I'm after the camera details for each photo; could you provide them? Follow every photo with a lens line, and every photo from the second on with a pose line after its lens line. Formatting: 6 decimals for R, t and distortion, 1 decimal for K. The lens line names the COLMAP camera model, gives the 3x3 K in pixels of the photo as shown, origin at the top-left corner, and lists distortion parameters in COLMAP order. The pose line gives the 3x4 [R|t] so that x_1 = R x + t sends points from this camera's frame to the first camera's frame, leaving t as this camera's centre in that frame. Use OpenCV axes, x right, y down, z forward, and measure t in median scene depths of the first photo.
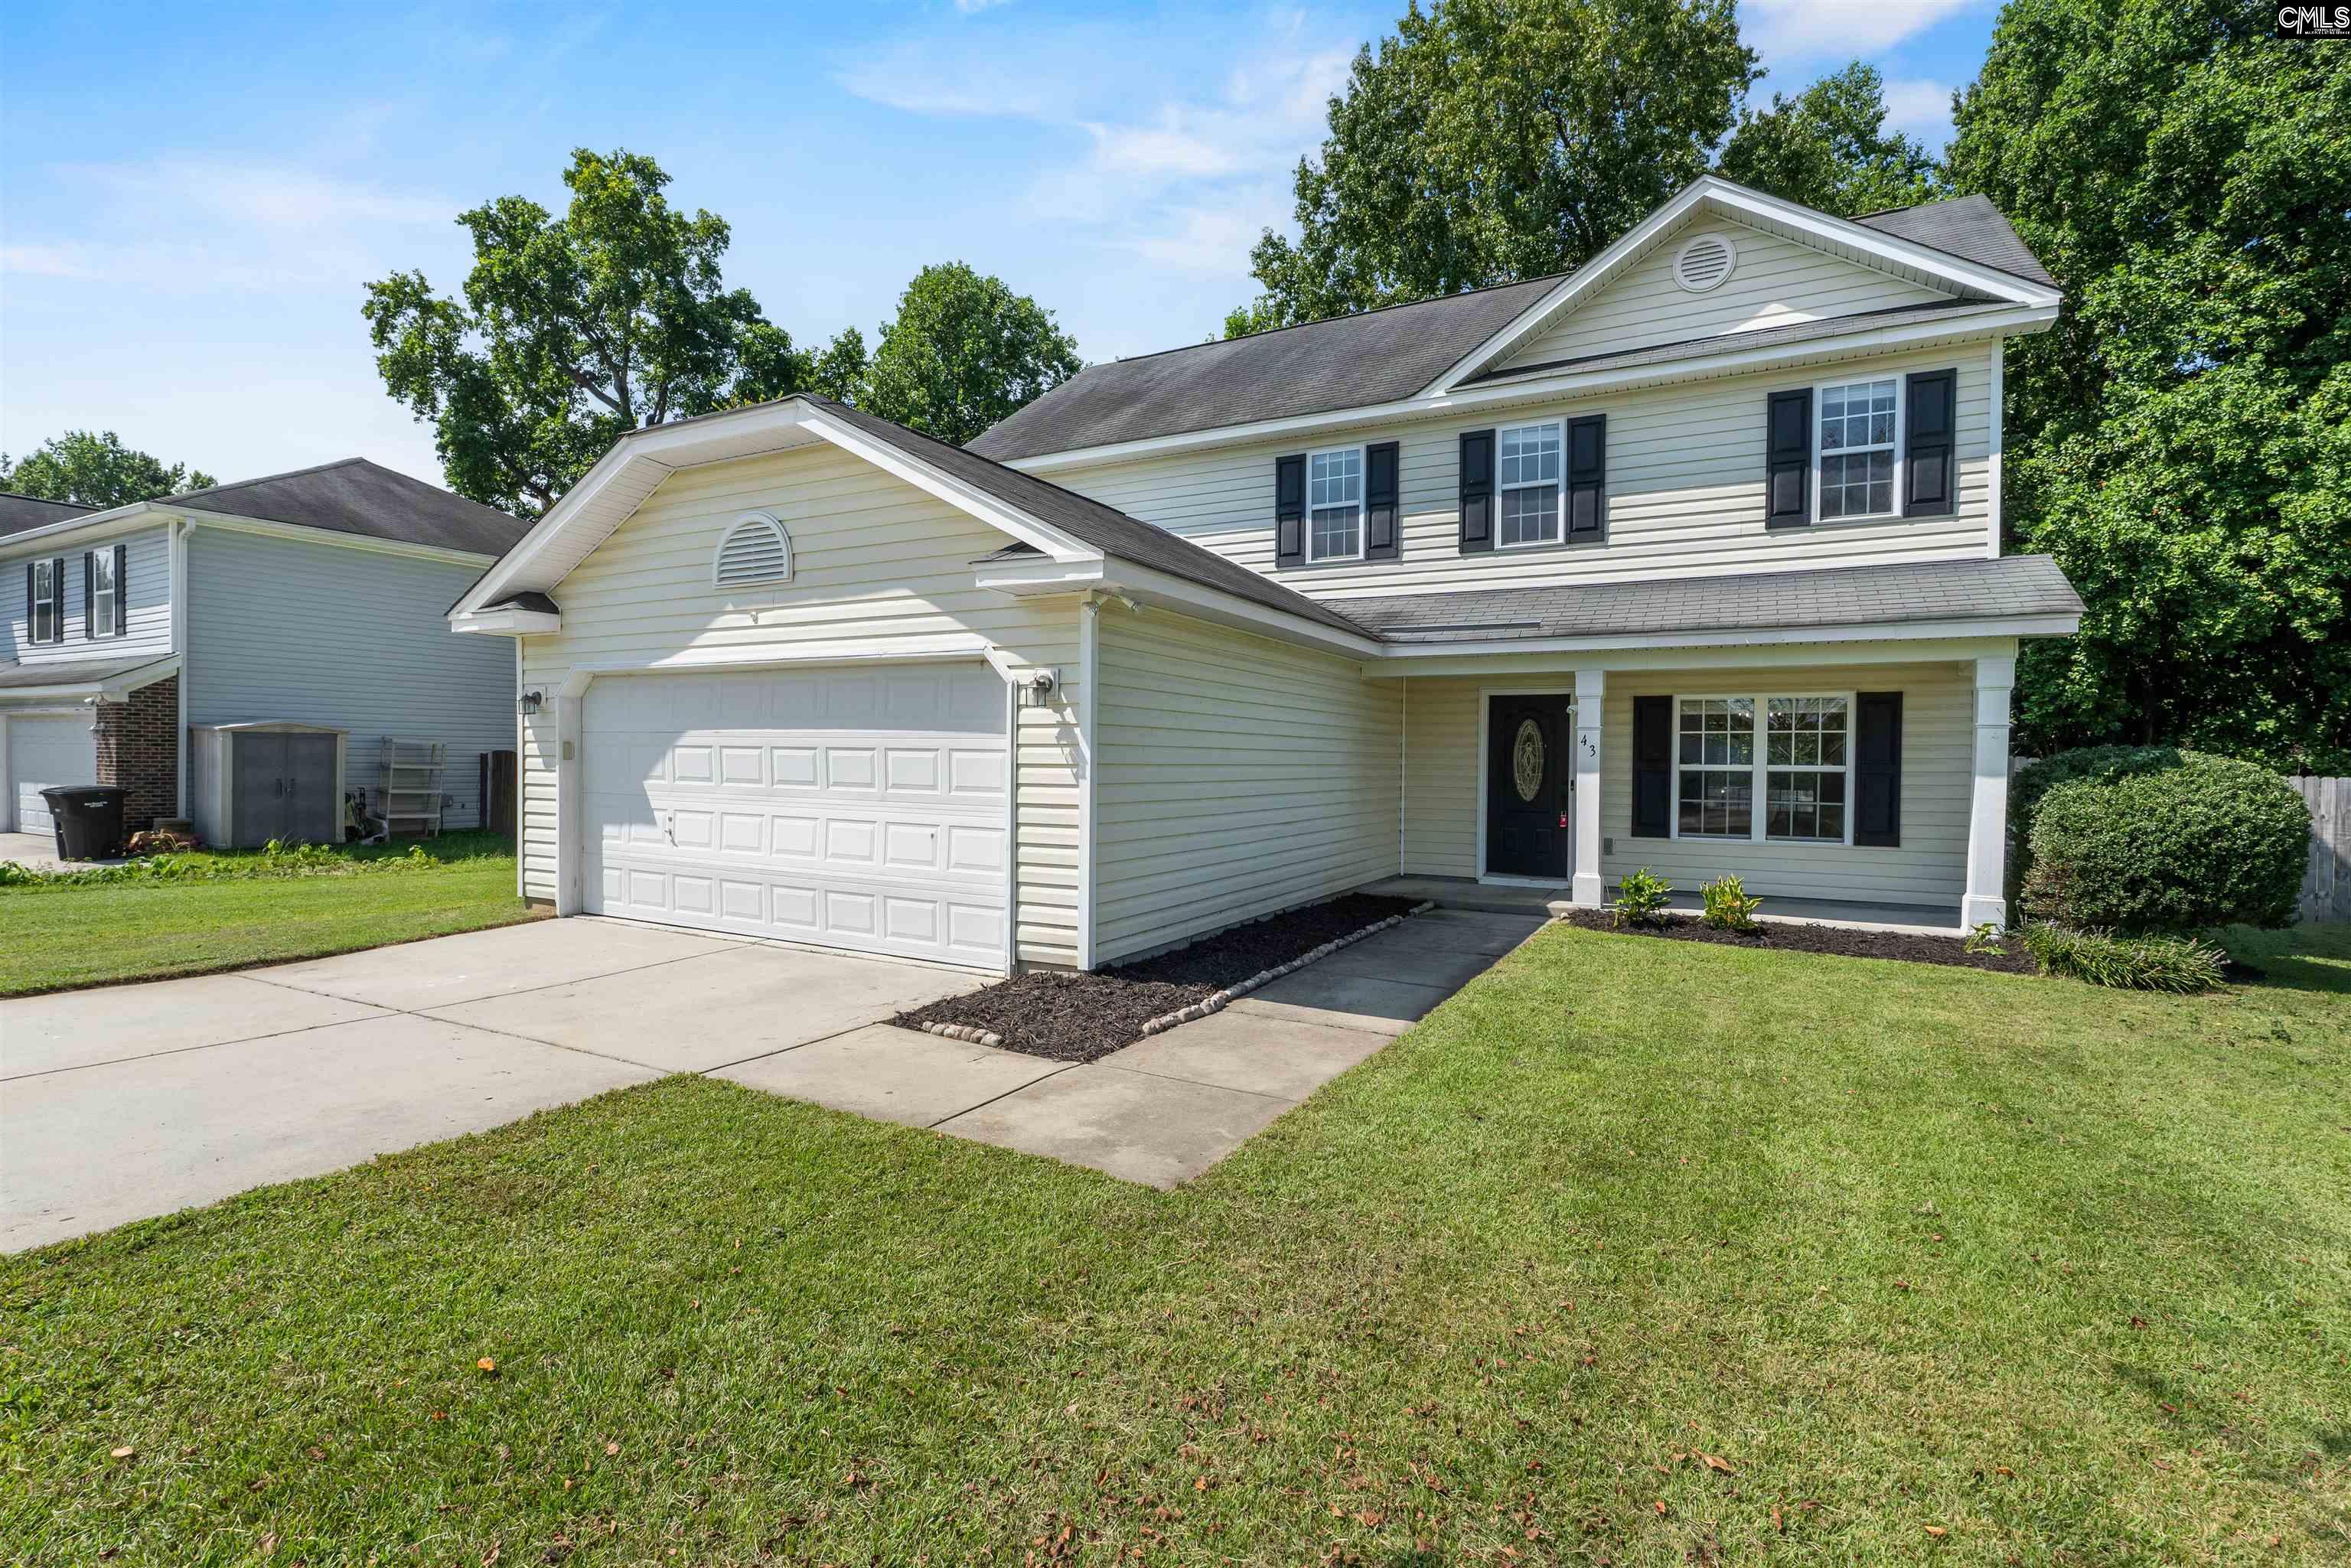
lens RADIAL K [[1074.0, 0, 1175.0], [0, 1074.0, 777.7], [0, 0, 1]] dist [-0.001815, -0.001545]
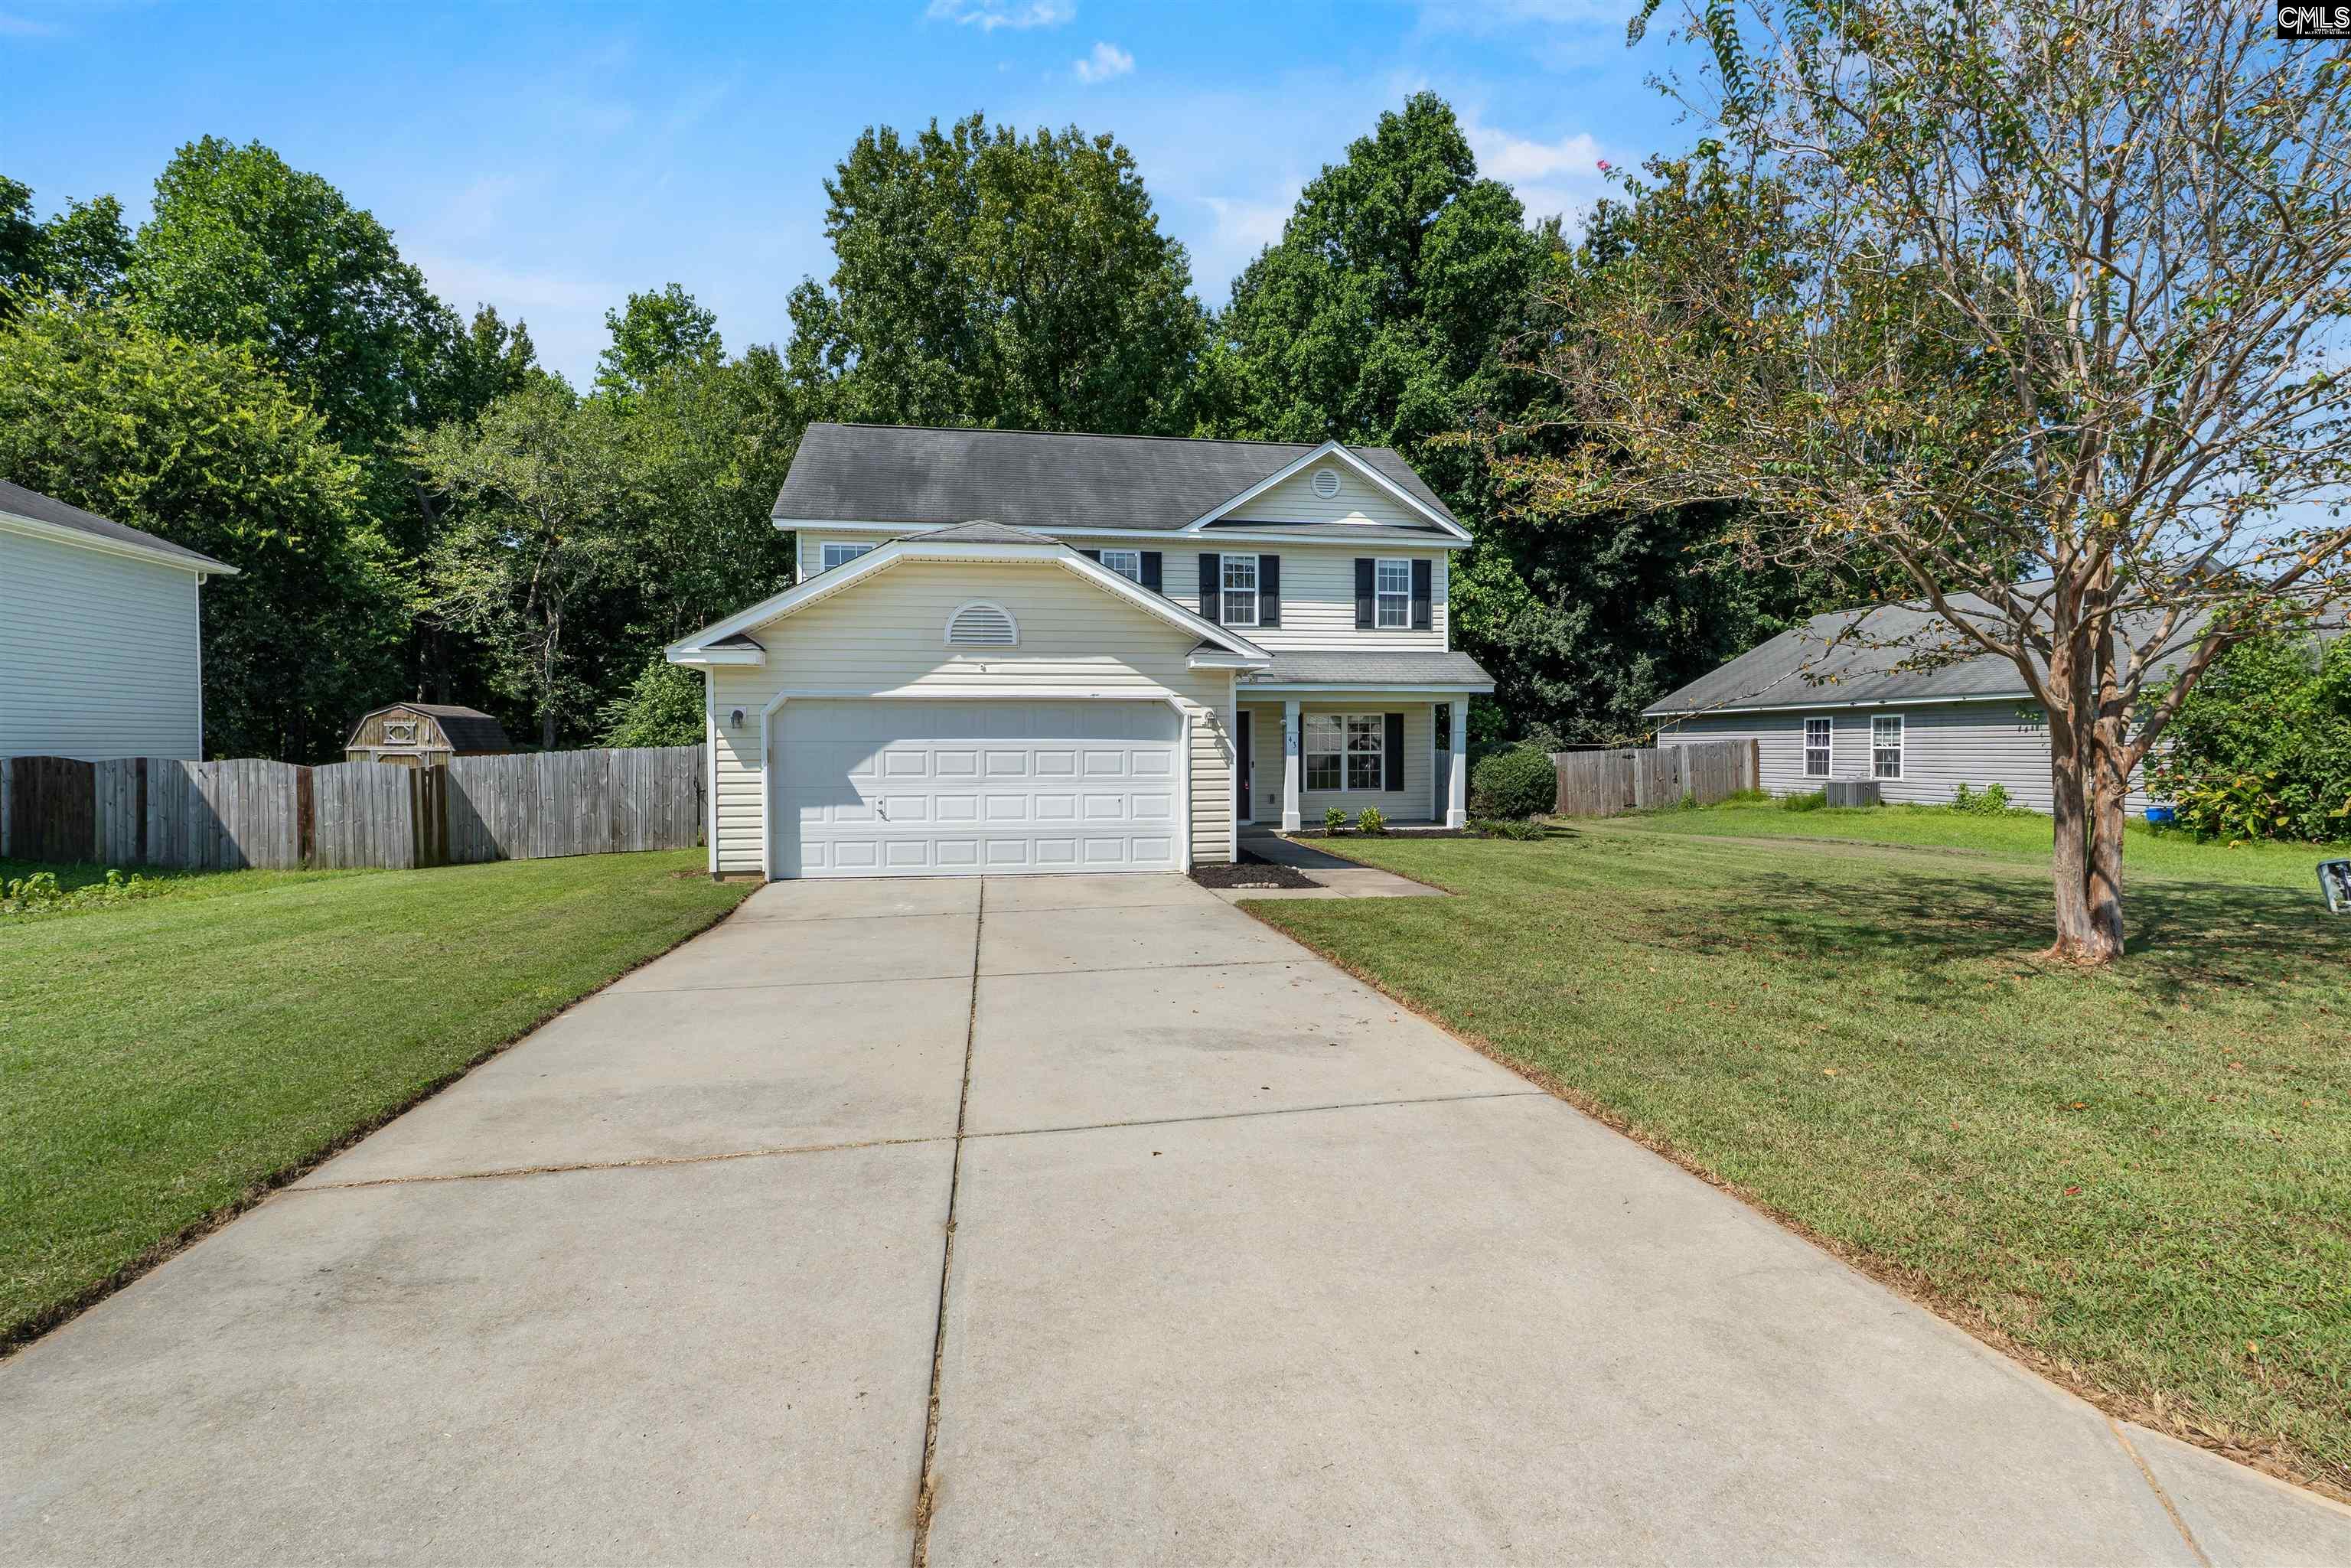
lens RADIAL K [[1074.0, 0, 1176.0], [0, 1074.0, 775.1], [0, 0, 1]] dist [-0.001815, -0.001545]
pose [[0.783265, -0.030667, 0.620931, -0.986030], [0.024896, 0.999529, 0.017961, -0.012504], [-0.621189, 0.001390, 0.783660, -0.335468]]
